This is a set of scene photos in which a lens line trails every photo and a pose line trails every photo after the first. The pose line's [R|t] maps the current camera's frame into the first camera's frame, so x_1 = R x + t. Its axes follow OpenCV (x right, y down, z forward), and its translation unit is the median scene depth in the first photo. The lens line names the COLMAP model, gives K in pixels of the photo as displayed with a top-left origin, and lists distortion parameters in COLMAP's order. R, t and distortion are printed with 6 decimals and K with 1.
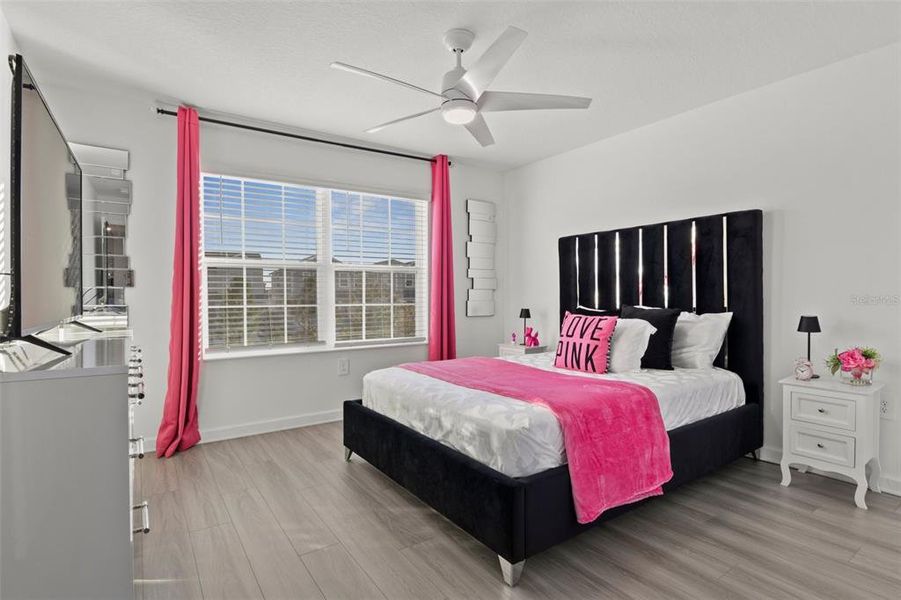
lens RADIAL K [[460.1, 0, 450.5], [0, 460.1, 298.6], [0, 0, 1]] dist [-0.021215, -0.000598]
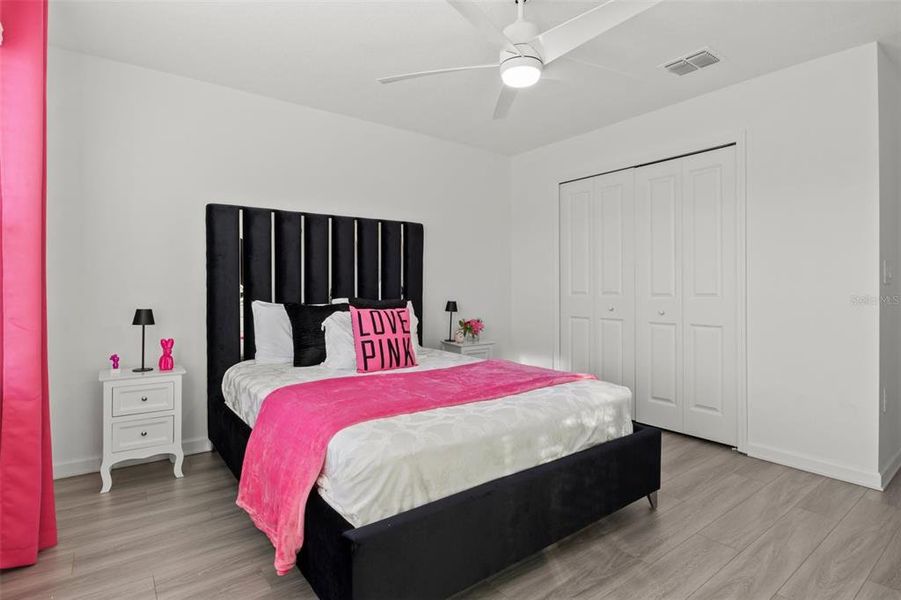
lens RADIAL K [[460.1, 0, 449.3], [0, 460.1, 286.1], [0, 0, 1]] dist [-0.021215, -0.000598]
pose [[-0.051533, 0.008123, 0.998638, -0.642494], [0.006420, 0.999949, -0.007802, -0.000844], [-0.998651, 0.006009, -0.051582, 0.924877]]
